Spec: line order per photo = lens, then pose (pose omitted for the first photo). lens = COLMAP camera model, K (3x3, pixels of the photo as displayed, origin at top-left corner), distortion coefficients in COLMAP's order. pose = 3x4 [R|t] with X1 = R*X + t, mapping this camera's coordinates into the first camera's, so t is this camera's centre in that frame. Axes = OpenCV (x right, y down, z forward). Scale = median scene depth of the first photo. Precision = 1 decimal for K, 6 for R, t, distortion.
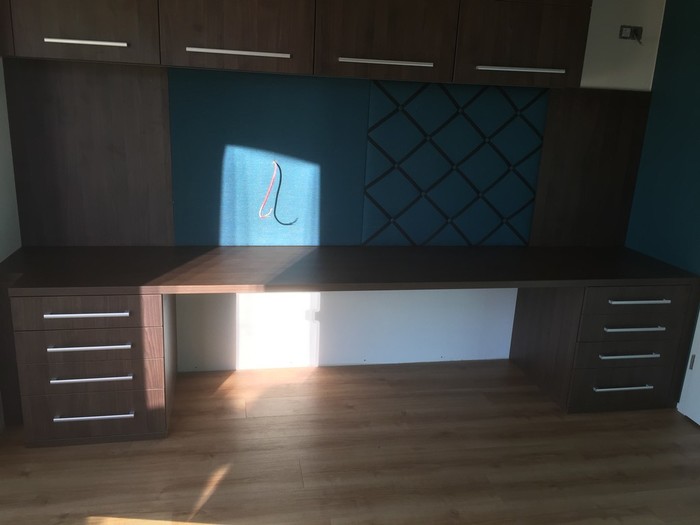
lens RADIAL K [[600.8, 0, 351.2], [0, 600.8, 259.6], [0, 0, 1]] dist [0.082018, -0.103600]
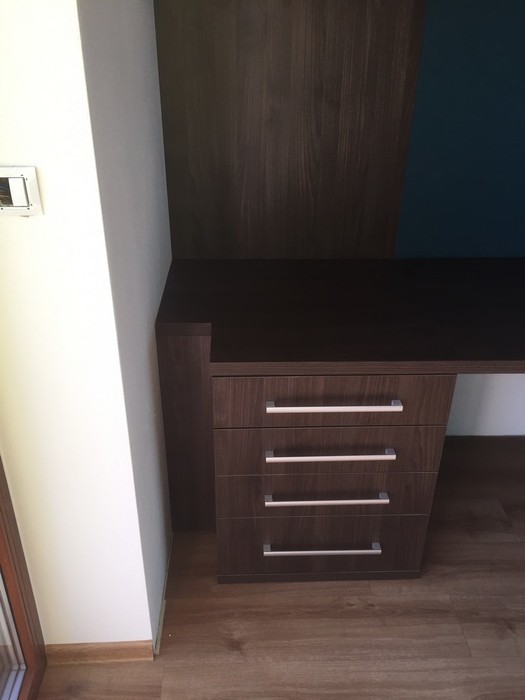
lens RADIAL K [[600.8, 0, 262.5], [0, 600.8, 350.0], [0, 0, 1]] dist [0.082018, -0.103600]
pose [[0.987235, 0.043441, -0.153229, -0.335604], [-0.007731, 0.974021, 0.226325, -0.072431], [0.159080, -0.222252, 0.961924, 0.367601]]
